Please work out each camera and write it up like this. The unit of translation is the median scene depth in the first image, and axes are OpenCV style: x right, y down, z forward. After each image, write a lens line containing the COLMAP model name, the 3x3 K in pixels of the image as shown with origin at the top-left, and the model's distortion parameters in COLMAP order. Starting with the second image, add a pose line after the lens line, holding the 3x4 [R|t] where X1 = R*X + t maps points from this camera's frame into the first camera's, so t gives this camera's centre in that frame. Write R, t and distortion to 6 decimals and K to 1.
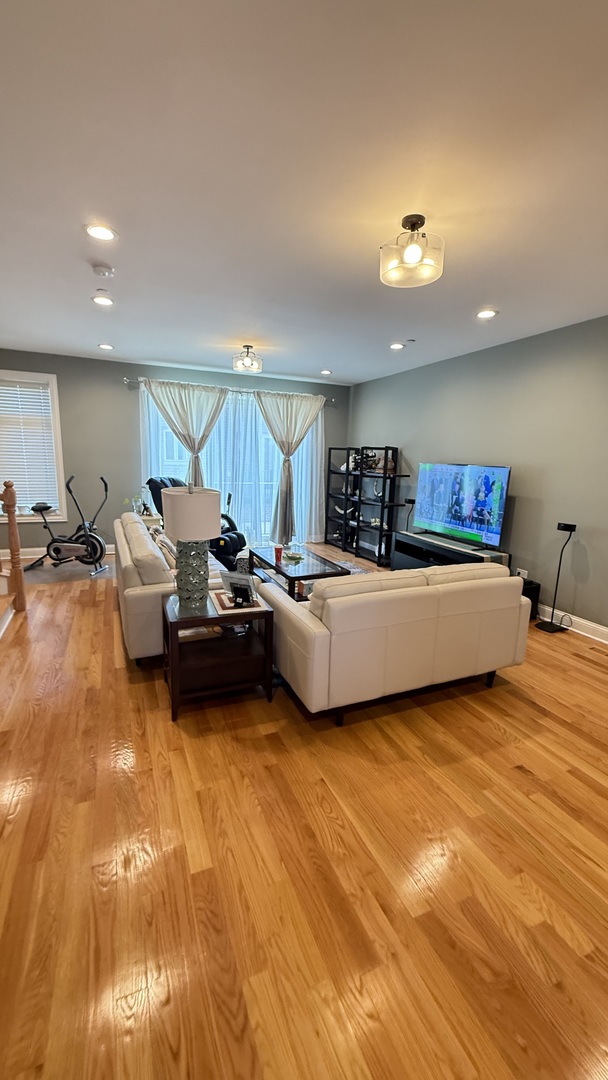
lens RADIAL K [[429.4, 0, 307.9], [0, 429.4, 539.3], [0, 0, 1]] dist [0.001580, -0.000158]
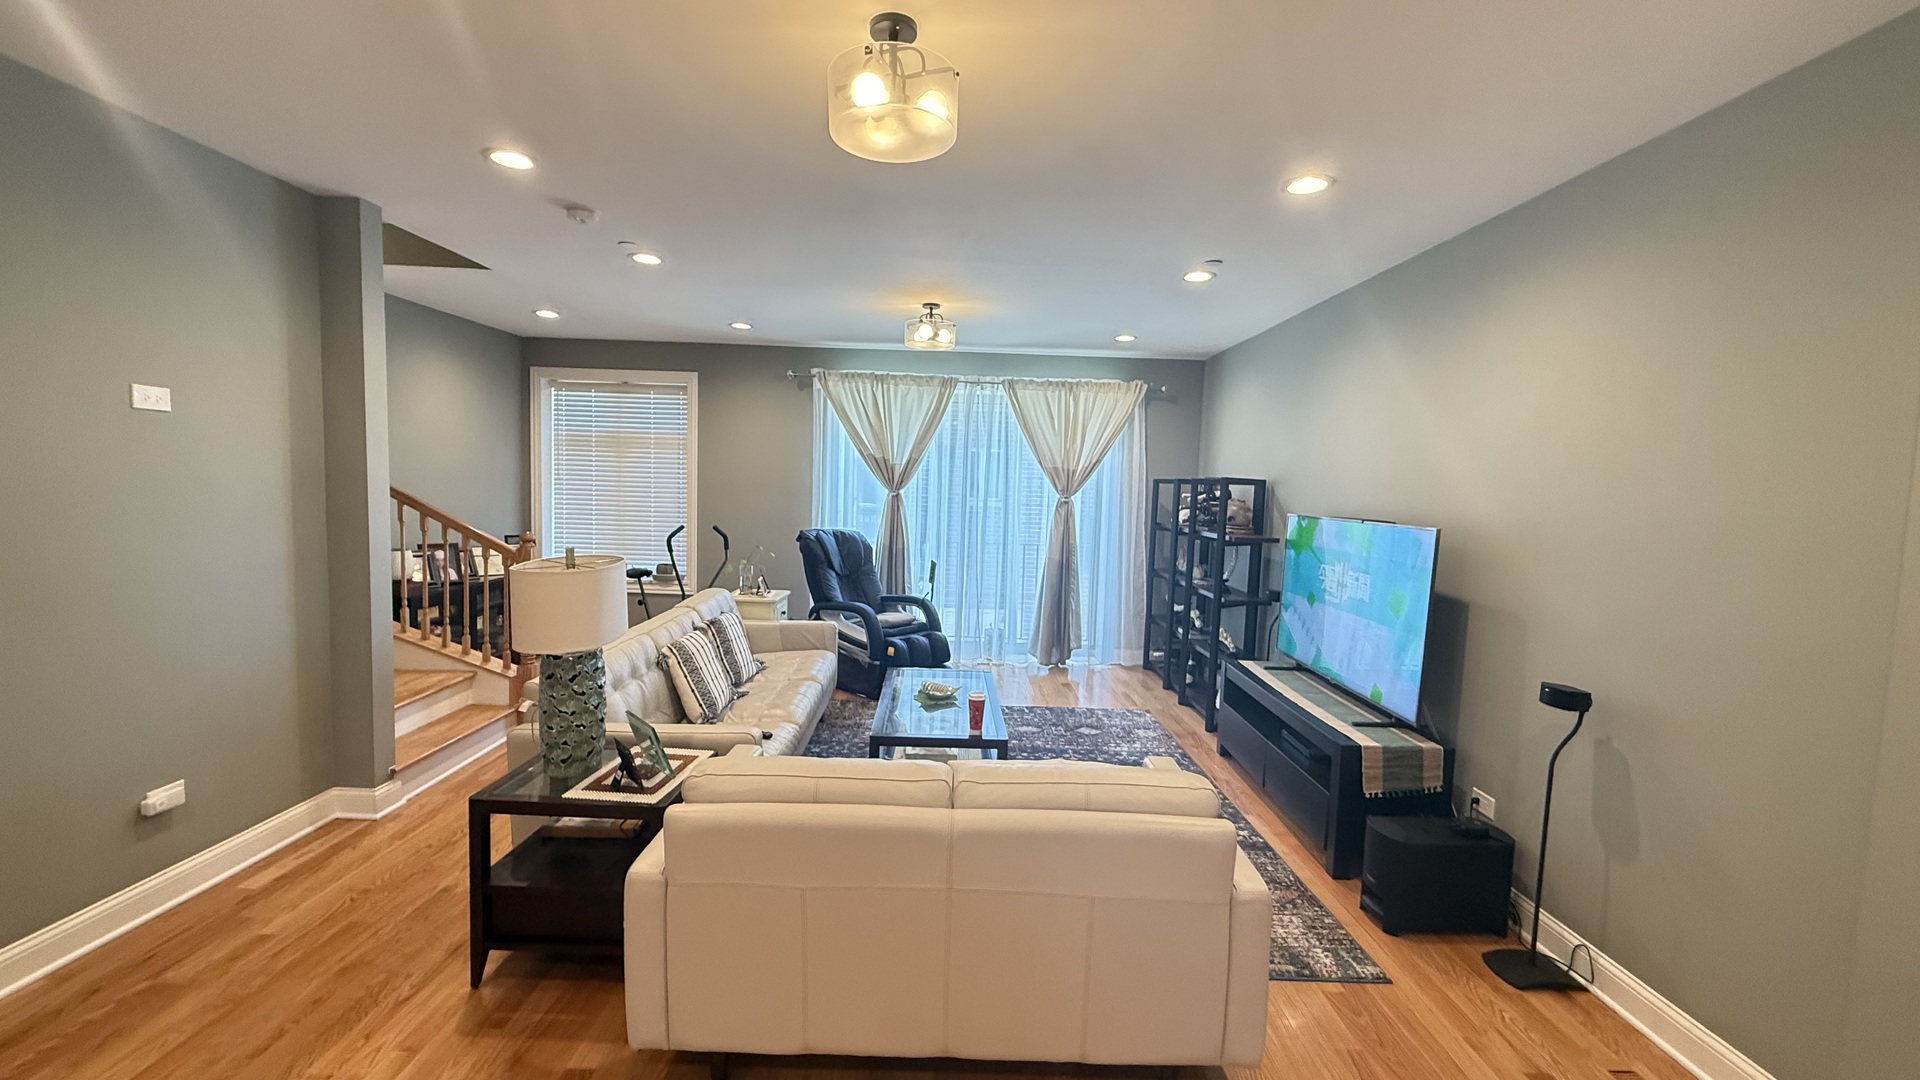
lens RADIAL K [[763.3, 0, 964.9], [0, 763.3, 542.6], [0, 0, 1]] dist [0.001580, -0.000158]
pose [[0.917169, 0.031842, -0.397224, 0.240470], [-0.080112, 0.991185, -0.105520, -0.030664], [0.390362, 0.128602, 0.911635, 0.115777]]
